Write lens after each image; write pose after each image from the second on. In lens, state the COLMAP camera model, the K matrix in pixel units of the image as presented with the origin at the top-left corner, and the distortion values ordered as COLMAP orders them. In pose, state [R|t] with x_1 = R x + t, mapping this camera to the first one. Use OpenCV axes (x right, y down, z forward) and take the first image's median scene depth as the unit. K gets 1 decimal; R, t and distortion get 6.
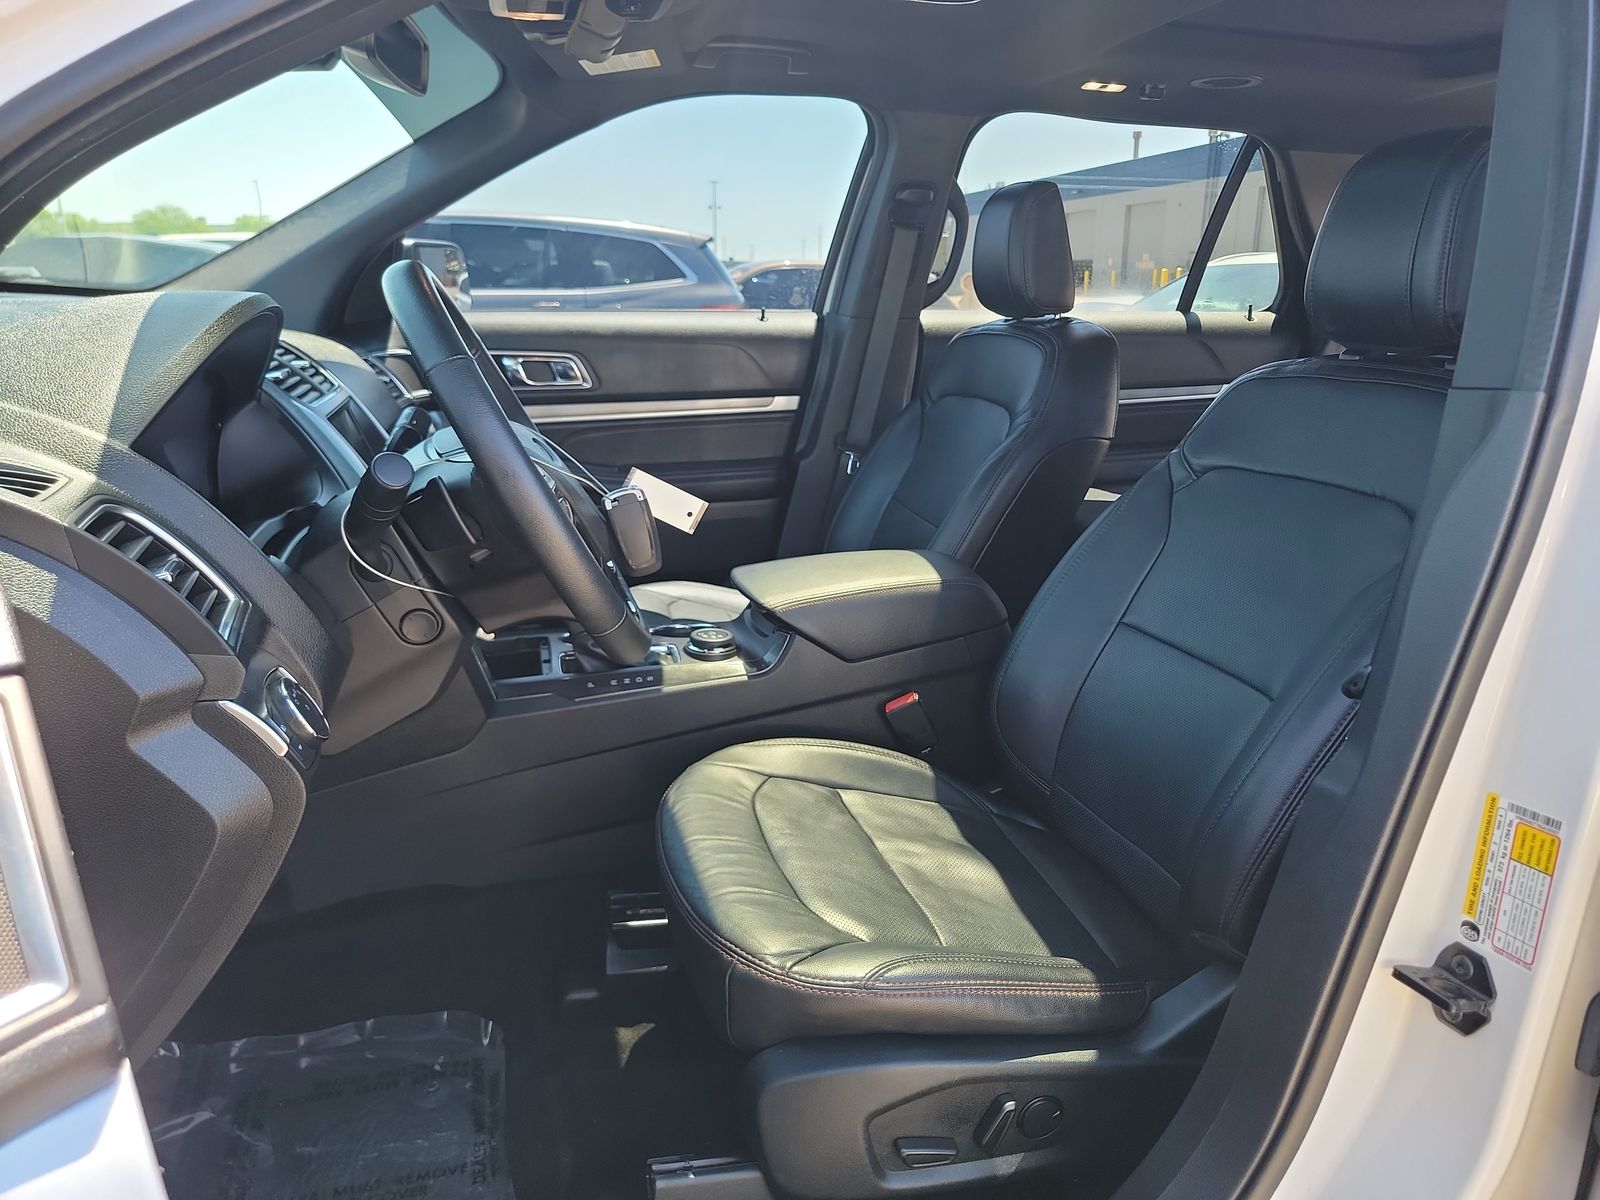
lens RADIAL K [[1119.3, 0, 799.6], [0, 1119.3, 603.9], [0, 0, 1]] dist [0.049138, -0.032237]
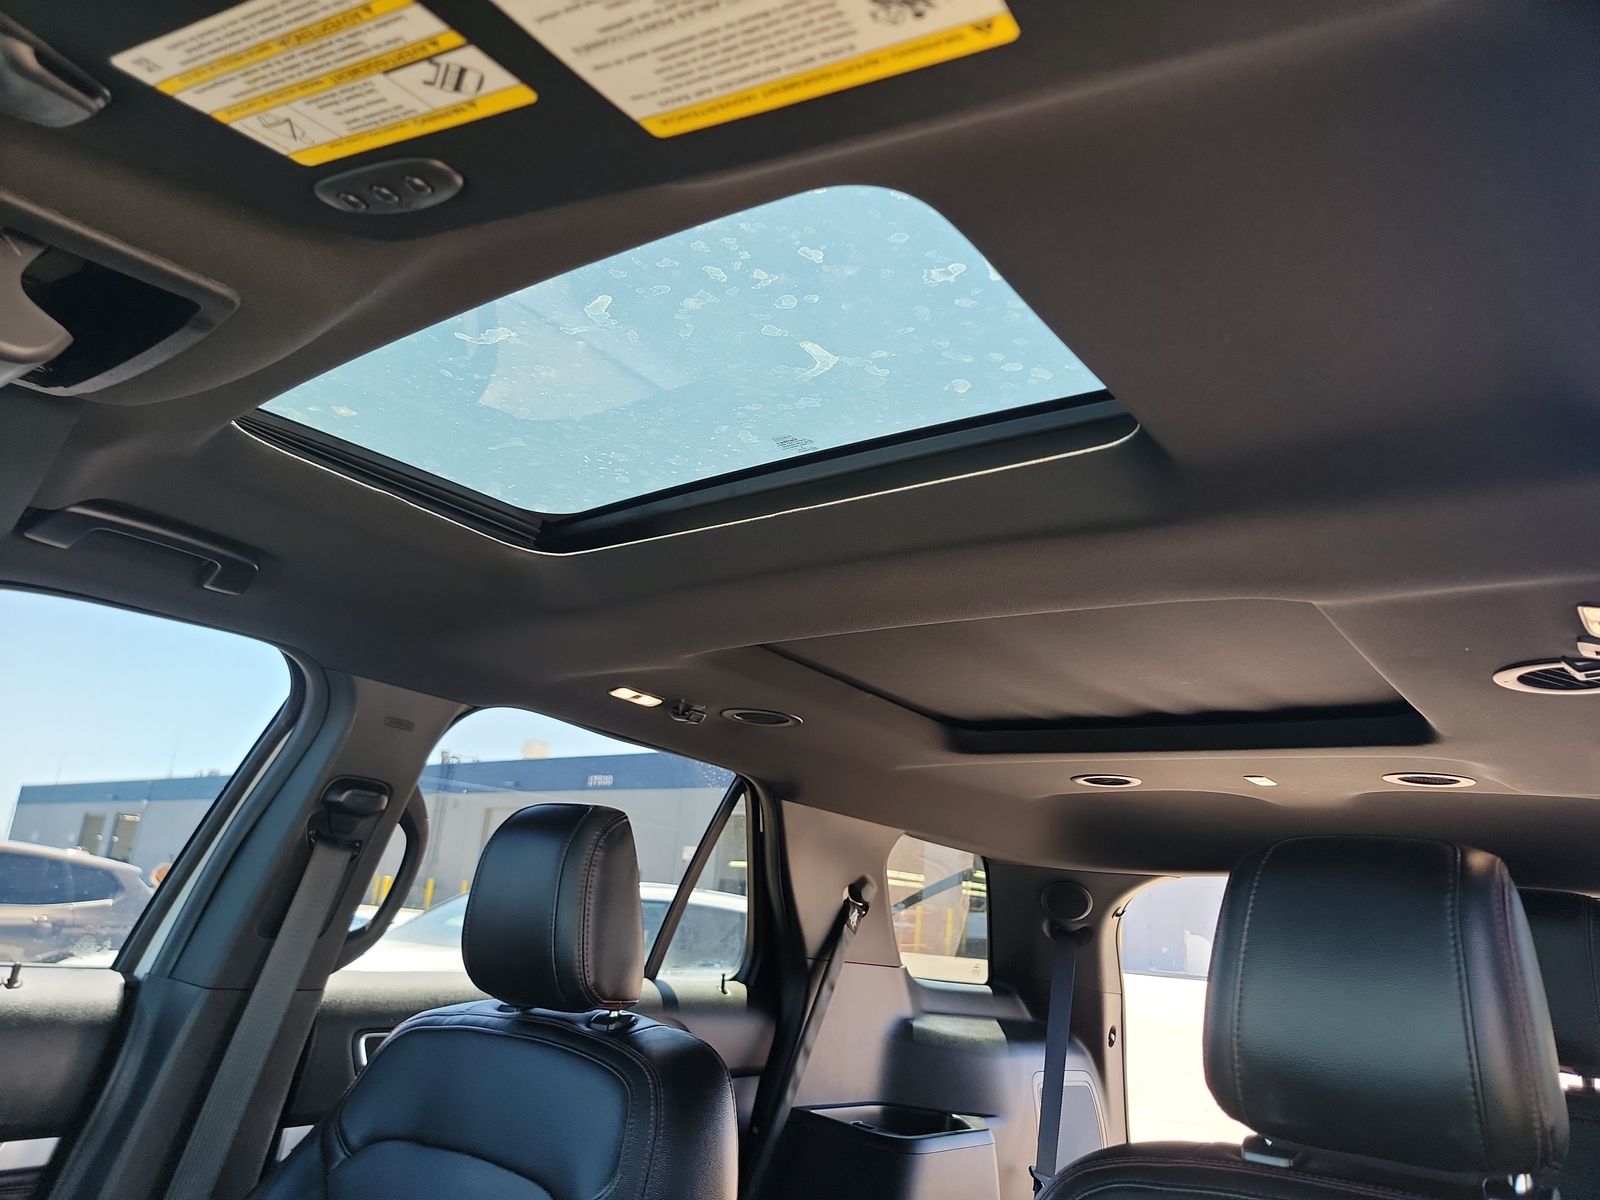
lens RADIAL K [[1119.3, 0, 799.6], [0, 1119.3, 603.9], [0, 0, 1]] dist [0.049138, -0.032237]
pose [[0.798979, 0.215589, 0.561385, -0.080458], [0.096429, 0.875517, -0.473467, -0.127281], [-0.593577, 0.432424, 0.678731, 0.354459]]
